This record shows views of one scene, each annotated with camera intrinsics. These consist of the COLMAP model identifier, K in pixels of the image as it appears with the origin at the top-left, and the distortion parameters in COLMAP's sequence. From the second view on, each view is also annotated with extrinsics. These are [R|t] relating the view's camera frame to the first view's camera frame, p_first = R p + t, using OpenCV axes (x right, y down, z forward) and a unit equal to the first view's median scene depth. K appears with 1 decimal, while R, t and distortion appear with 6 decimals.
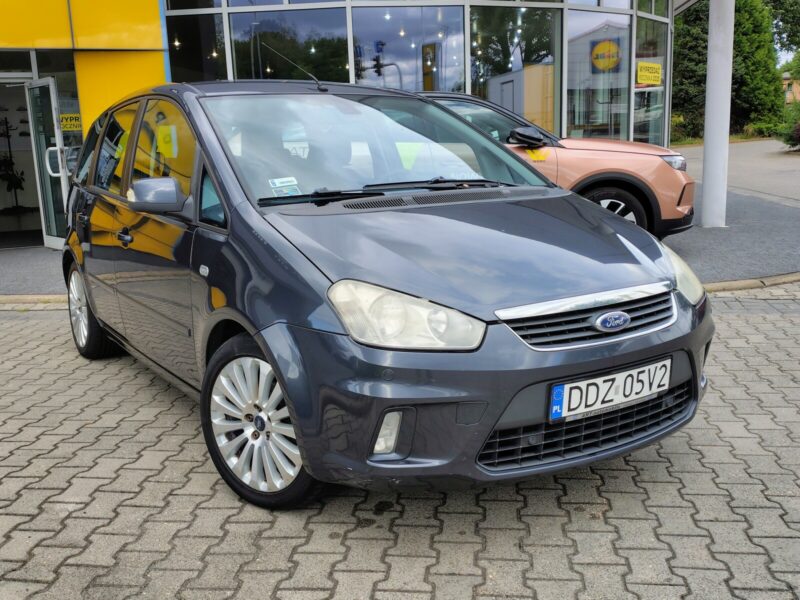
lens RADIAL K [[822.2, 0, 400.0], [0, 822.2, 300.0], [0, 0, 1]] dist [0.140147, -0.270237]
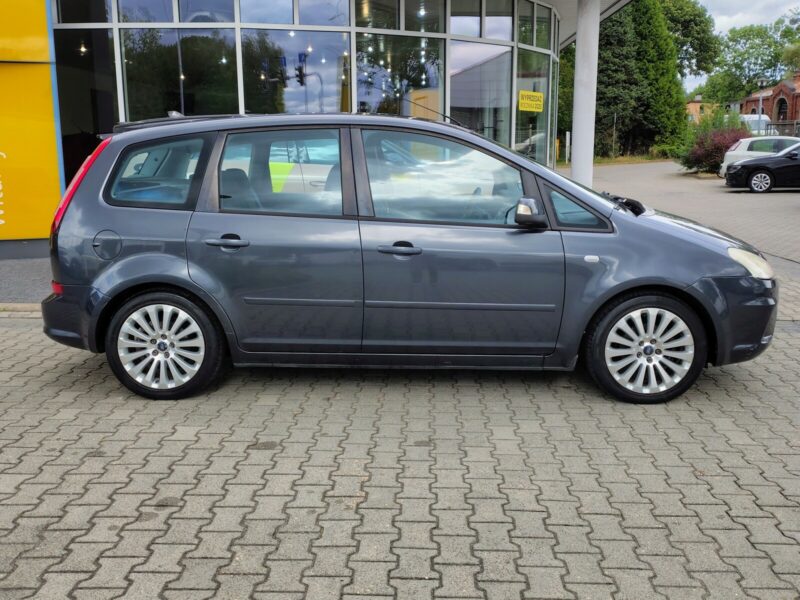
lens RADIAL K [[823.0, 0, 404.2], [0, 823.0, 294.1], [0, 0, 1]] dist [0.140158, -0.277739]
pose [[0.996071, 0.016079, 0.087083, 0.085133], [-0.014687, 0.999754, -0.016598, -0.008470], [-0.087329, 0.015254, 0.996063, -0.070055]]
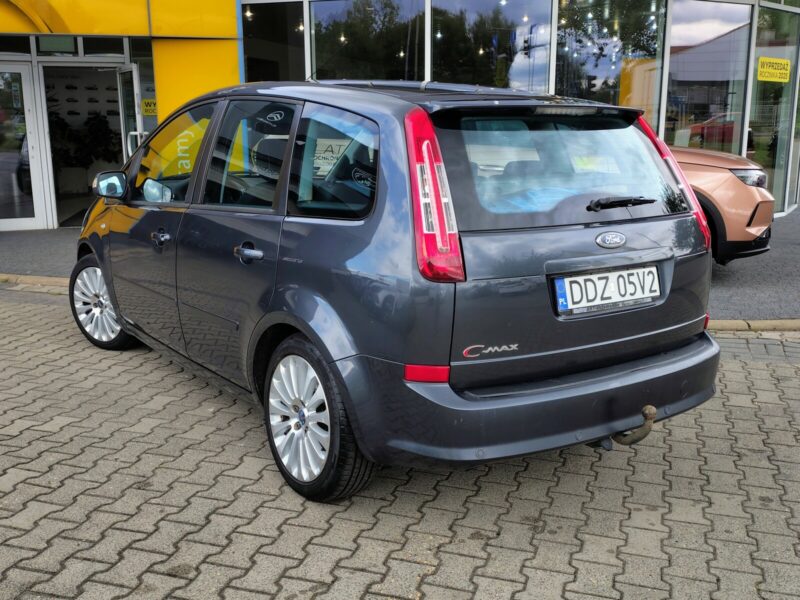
lens RADIAL K [[822.2, 0, 400.0], [0, 822.2, 300.0], [0, 0, 1]] dist [0.140147, -0.270237]
pose [[0.979914, 0.073535, -0.185367, 0.157780], [-0.069467, 0.997181, 0.028357, -0.038479], [0.186930, -0.014910, 0.982260, 0.065436]]
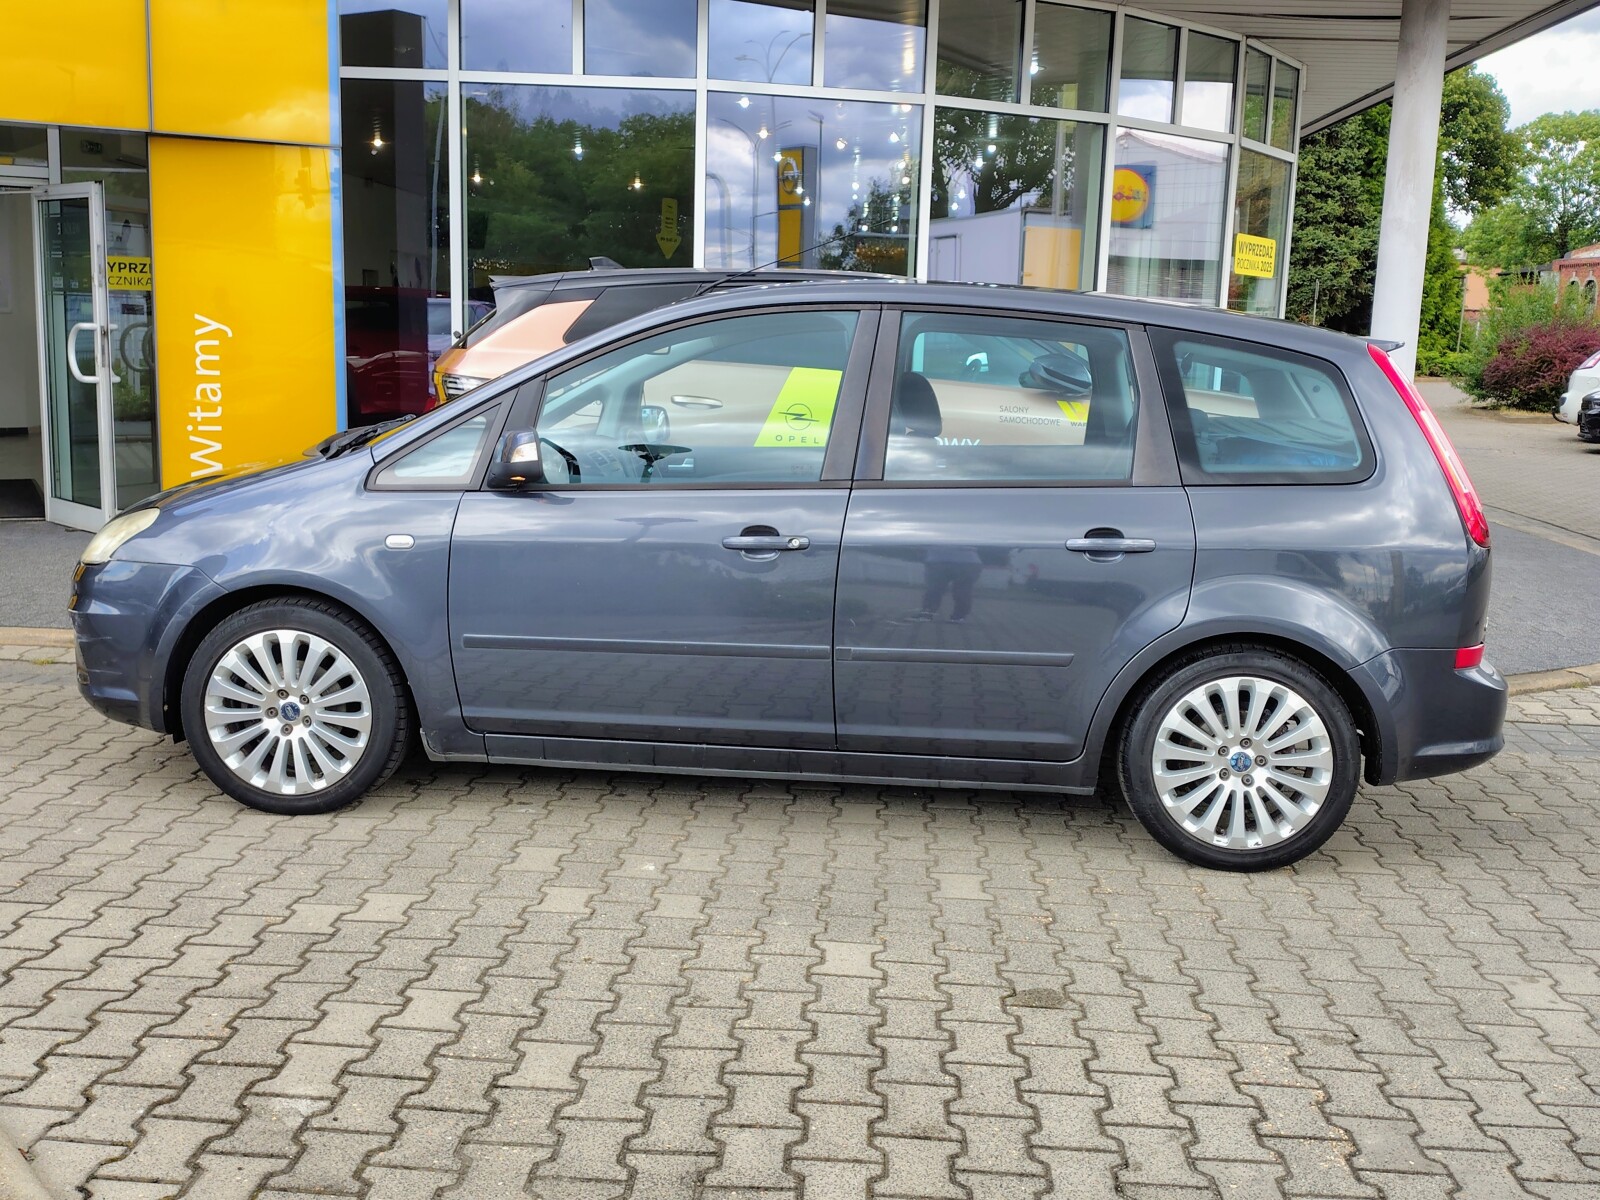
lens RADIAL K [[1644.3, 0, 800.0], [0, 1644.3, 600.0], [0, 0, 1]] dist [0.140147, -0.270237]
pose [[0.995702, 0.057098, 0.072921, -0.082647], [-0.055078, 0.998048, -0.029422, -0.019452], [-0.074458, 0.025279, 0.996904, -0.015156]]
